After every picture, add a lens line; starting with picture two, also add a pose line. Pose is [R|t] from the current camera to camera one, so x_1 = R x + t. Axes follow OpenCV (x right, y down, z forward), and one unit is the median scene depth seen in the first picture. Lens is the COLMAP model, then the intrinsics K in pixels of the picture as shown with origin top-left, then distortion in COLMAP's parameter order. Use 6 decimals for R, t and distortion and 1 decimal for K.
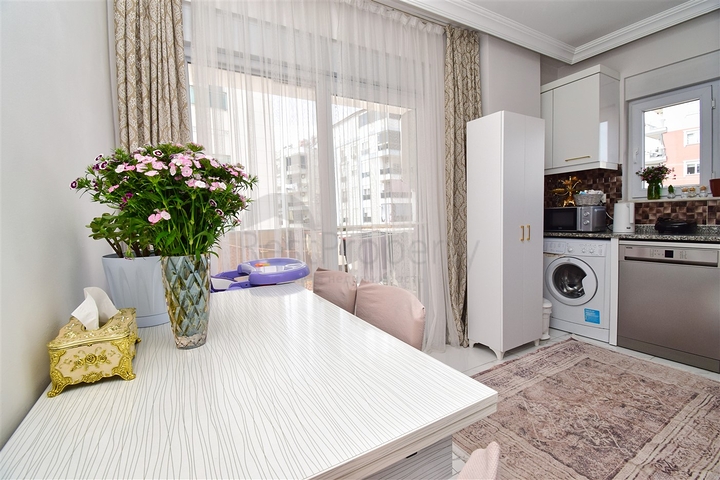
lens RADIAL K [[320.9, 0, 368.3], [0, 320.9, 237.3], [0, 0, 1]] dist [0.016014, -0.025367]
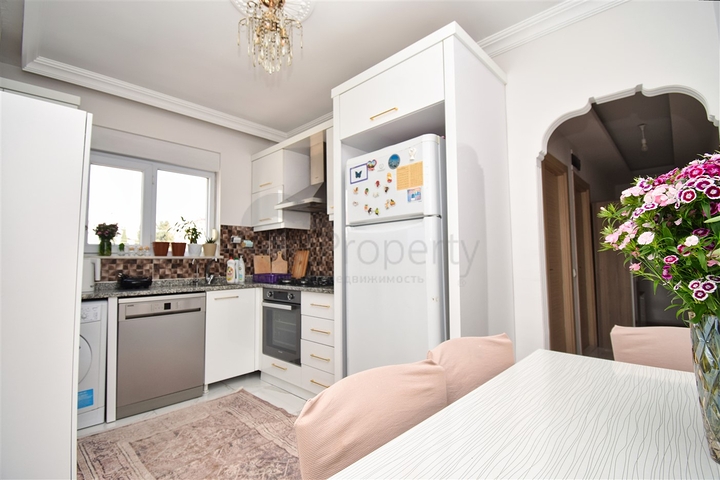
lens RADIAL K [[320.9, 0, 368.3], [0, 320.9, 237.3], [0, 0, 1]] dist [0.016014, -0.025367]
pose [[-0.310896, 0.104787, 0.944650, -0.313711], [0.075006, 0.993509, -0.085522, -0.033605], [-0.947480, 0.044266, -0.316737, 0.601207]]
